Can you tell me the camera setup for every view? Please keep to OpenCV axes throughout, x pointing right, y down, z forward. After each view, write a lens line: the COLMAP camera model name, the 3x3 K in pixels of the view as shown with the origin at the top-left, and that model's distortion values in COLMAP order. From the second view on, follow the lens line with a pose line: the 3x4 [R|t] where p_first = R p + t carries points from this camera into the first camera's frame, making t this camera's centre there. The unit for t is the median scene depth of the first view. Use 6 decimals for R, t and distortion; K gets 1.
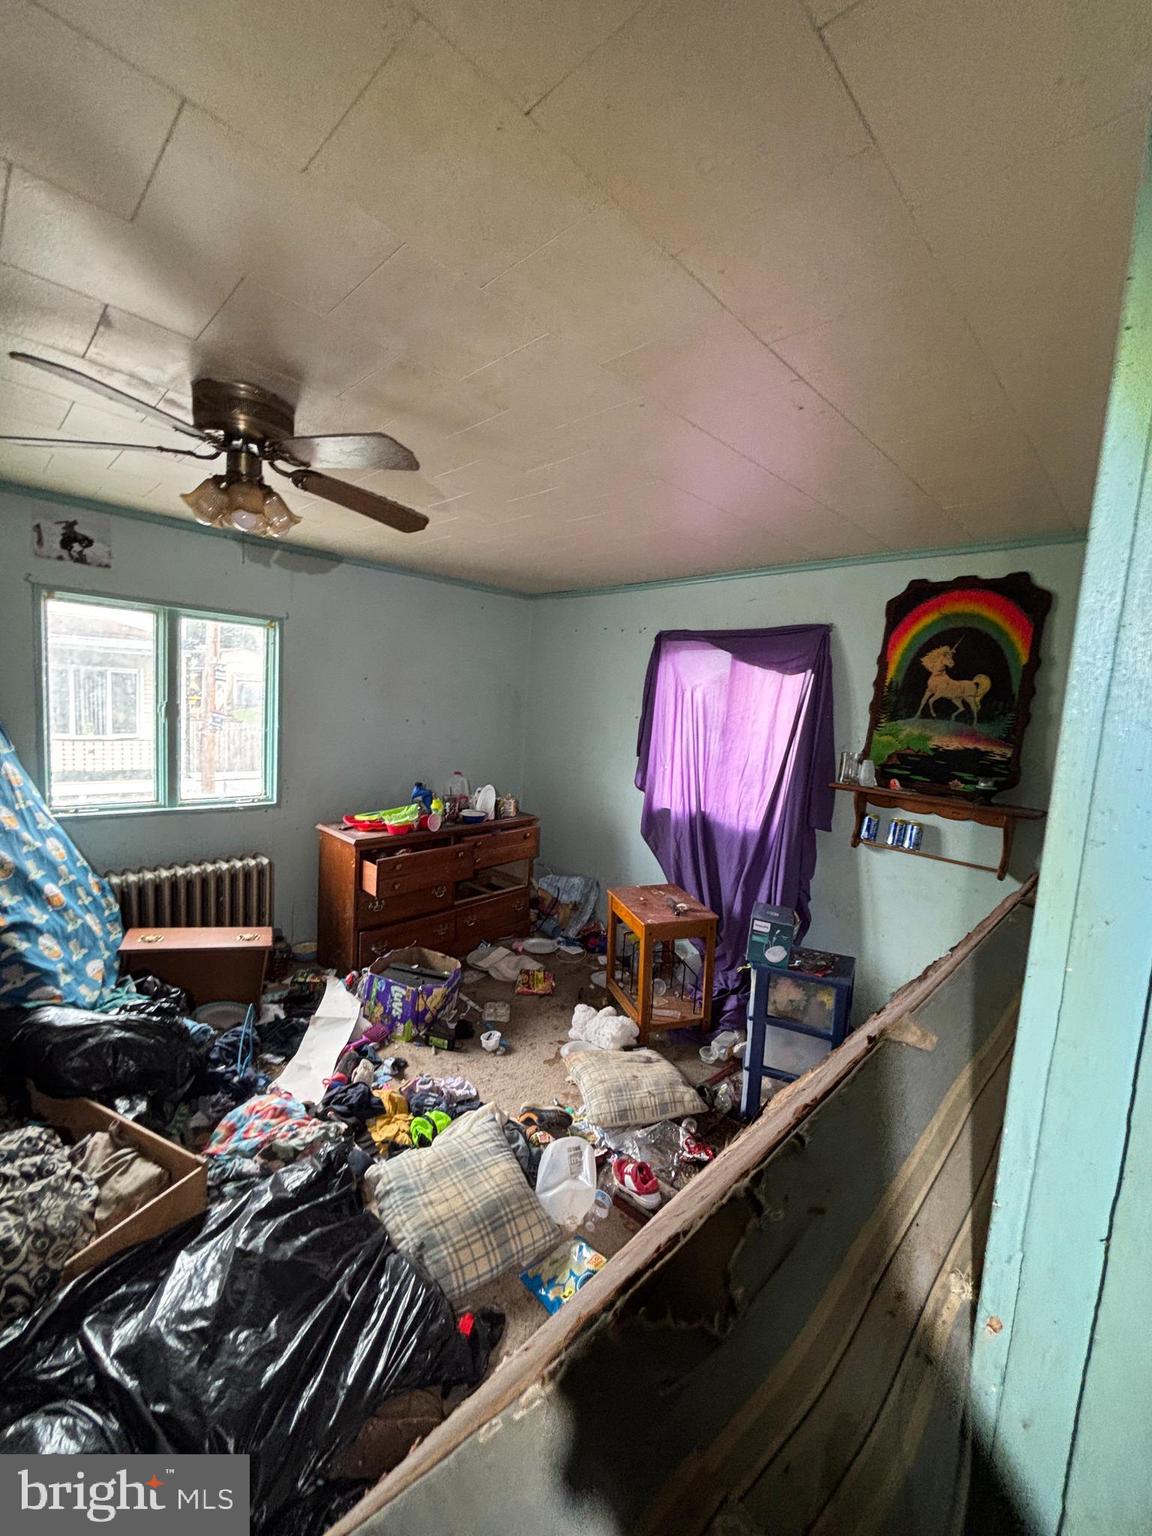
lens RADIAL K [[612.5, 0, 572.6], [0, 612.5, 764.8], [0, 0, 1]] dist [0.002869, -0.001169]
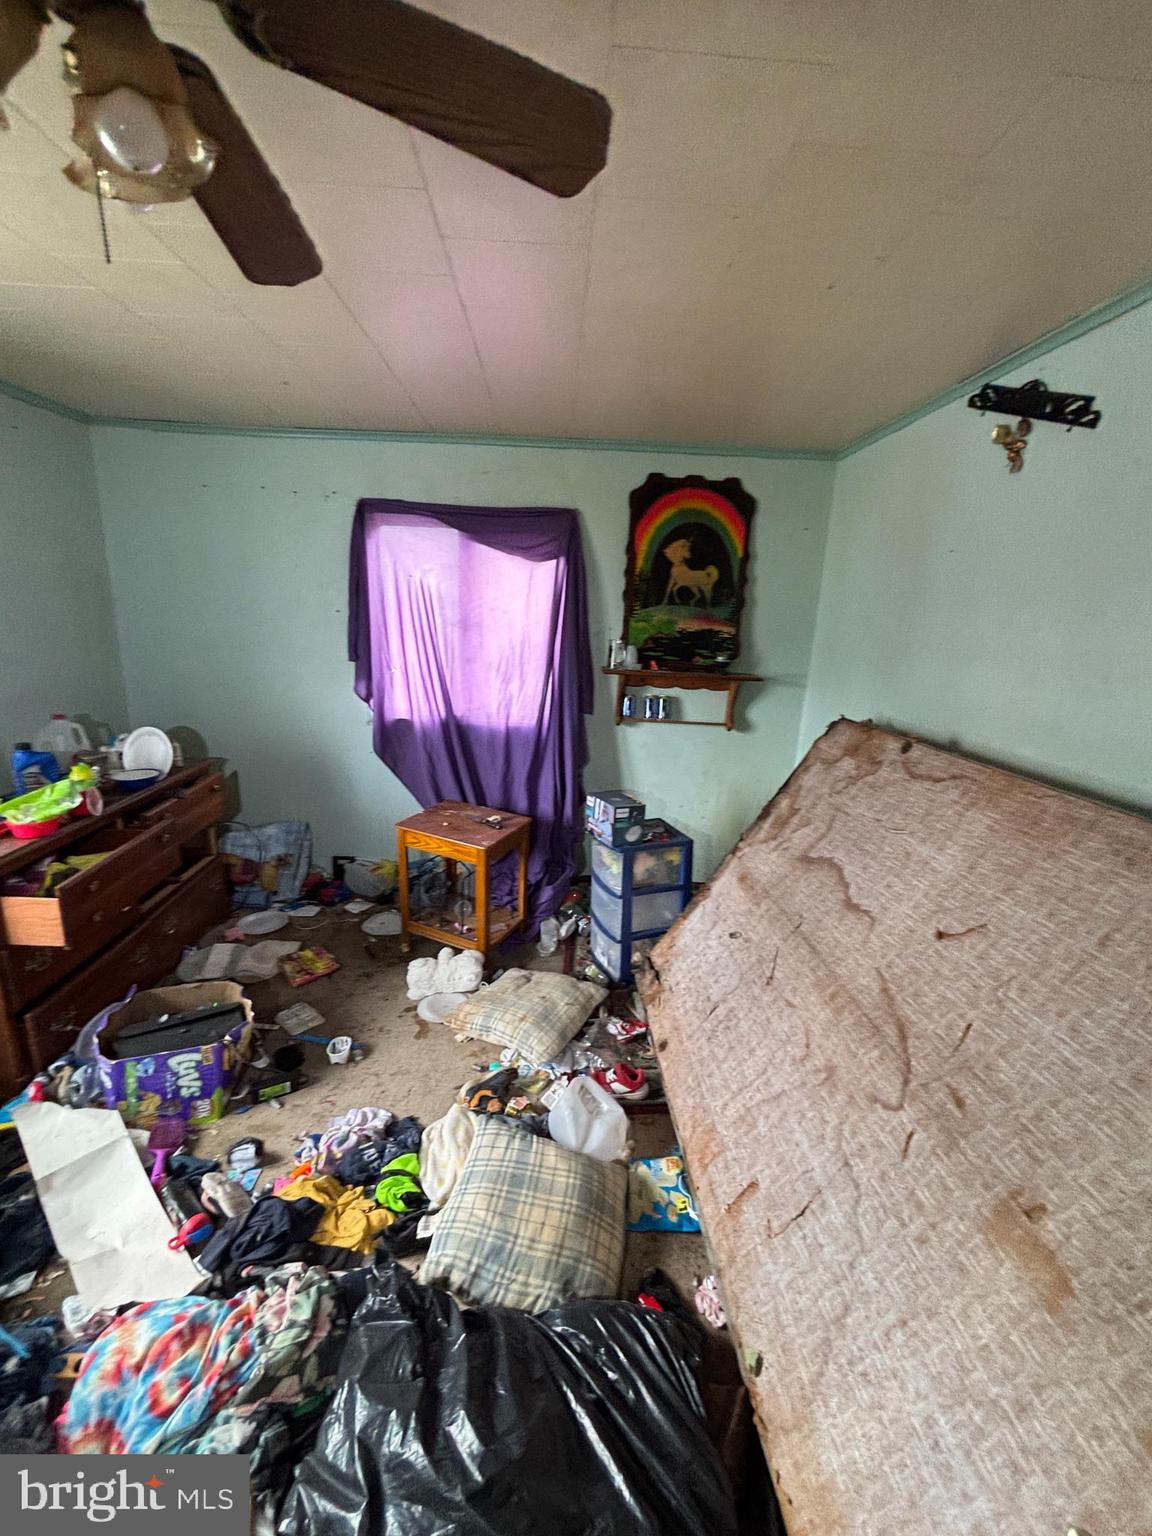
lens RADIAL K [[612.5, 0, 568.8], [0, 612.5, 772.1], [0, 0, 1]] dist [0.002869, -0.001169]
pose [[0.689663, -0.216631, 0.690968, -0.386948], [0.082012, 0.971430, 0.222704, -0.038814], [-0.719472, -0.096923, 0.687726, 0.291265]]
